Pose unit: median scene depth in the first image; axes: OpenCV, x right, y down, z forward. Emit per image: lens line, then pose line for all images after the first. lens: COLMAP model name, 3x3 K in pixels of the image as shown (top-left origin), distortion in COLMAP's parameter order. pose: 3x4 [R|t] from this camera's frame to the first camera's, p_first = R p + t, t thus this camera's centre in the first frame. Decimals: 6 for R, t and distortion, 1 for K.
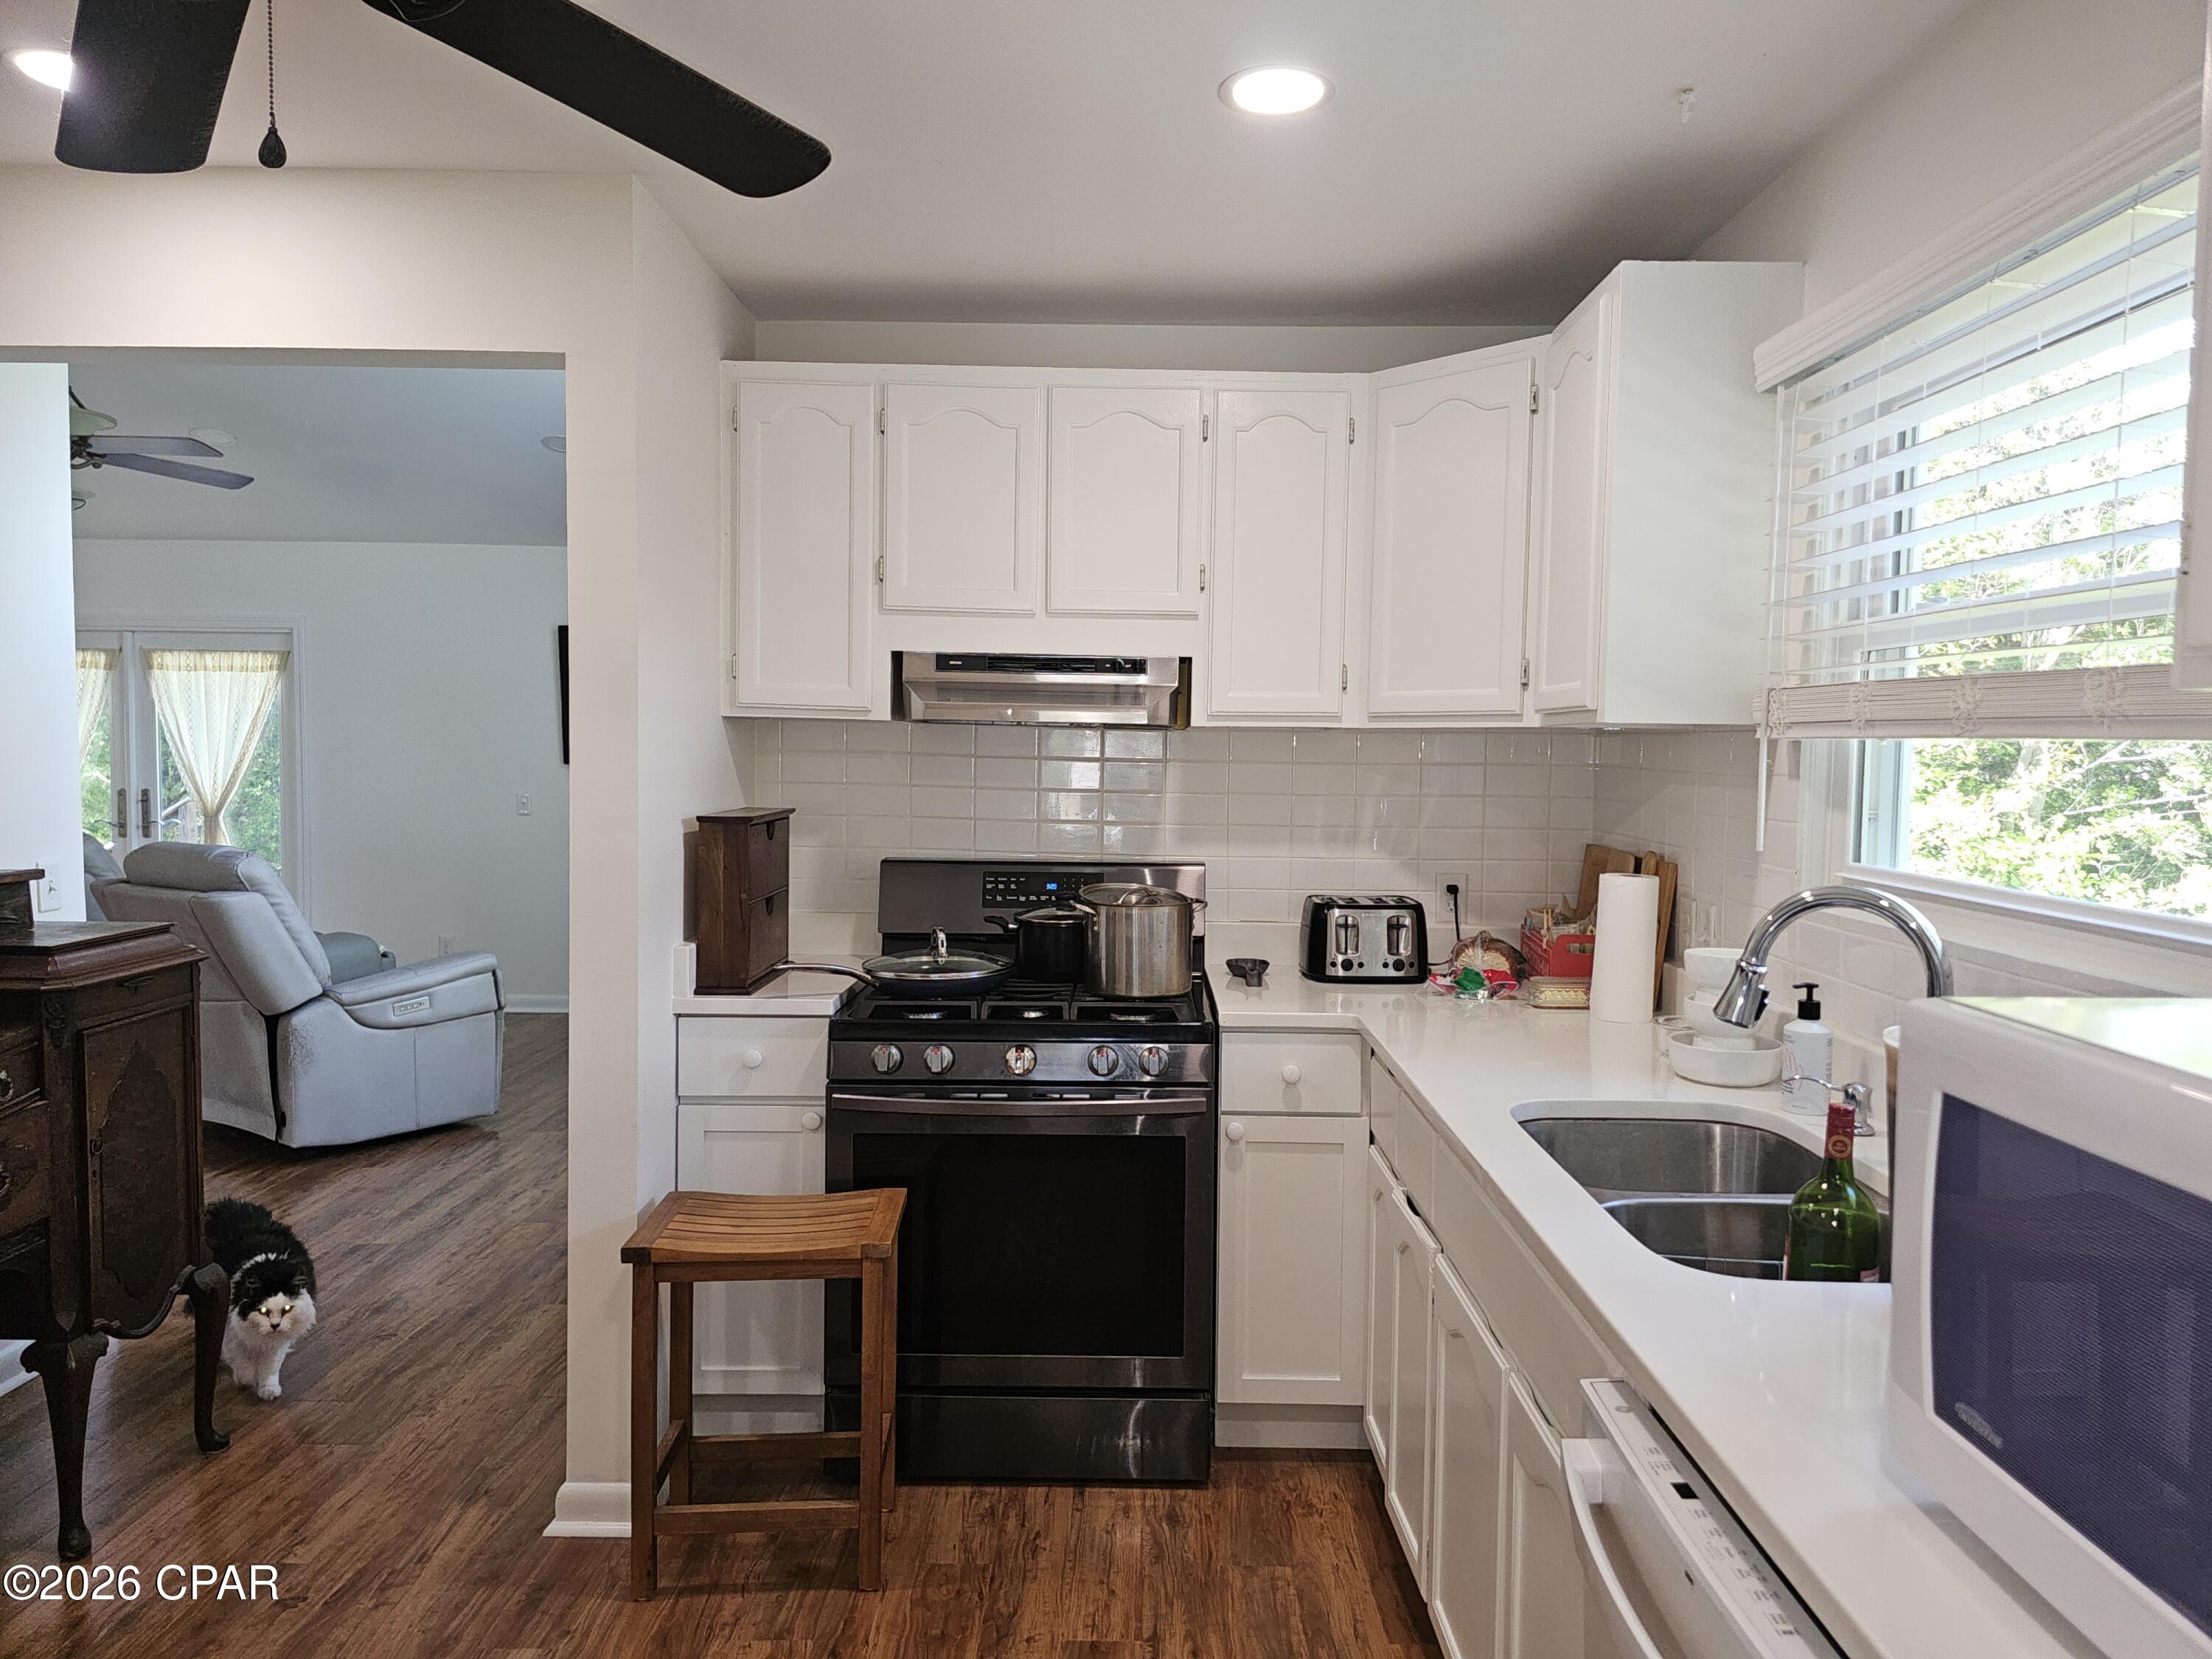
lens RADIAL K [[1454.0, 0, 1106.0], [0, 1454.0, 829.5], [0, 0, 1]] dist [0.069851, -0.051546]
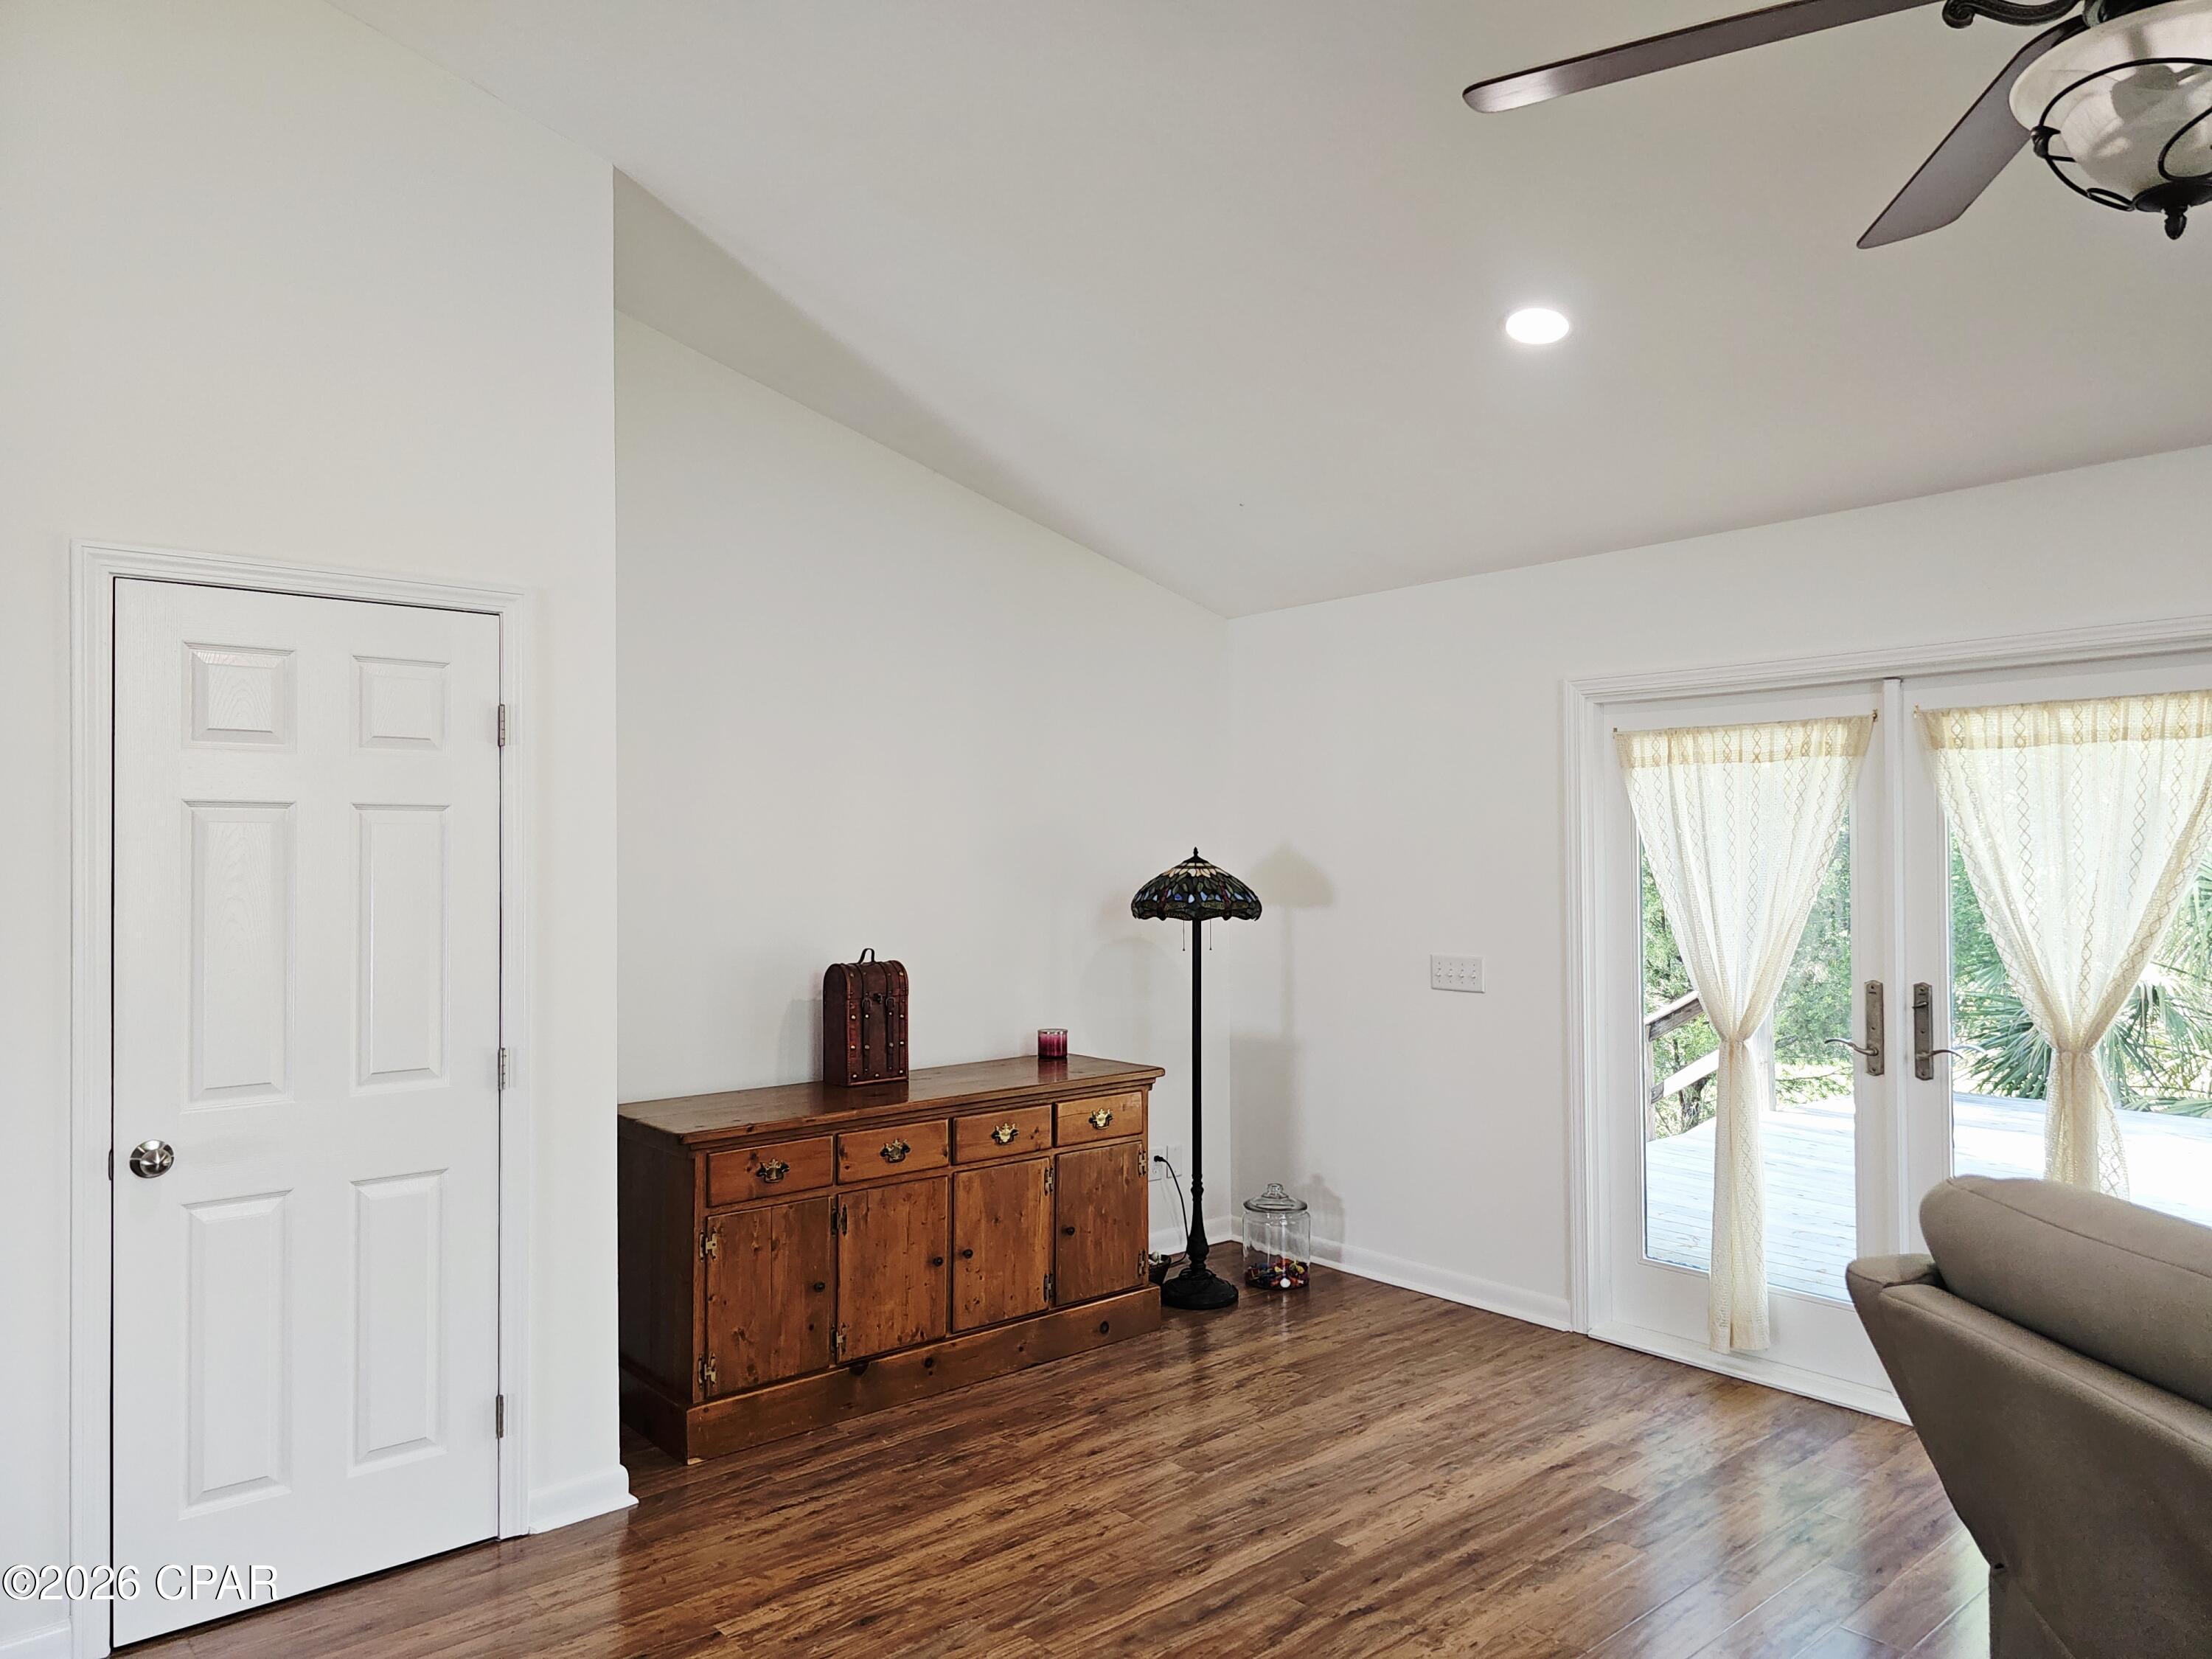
lens RADIAL K [[1485.5, 0, 1120.1], [0, 1485.5, 835.9], [0, 0, 1]] dist [0.060863, -0.060316]
pose [[0.666551, -0.024402, -0.745060, -0.447860], [-0.026489, 0.998058, -0.056386, -0.042033], [0.744988, 0.057321, 0.664610, 0.451613]]
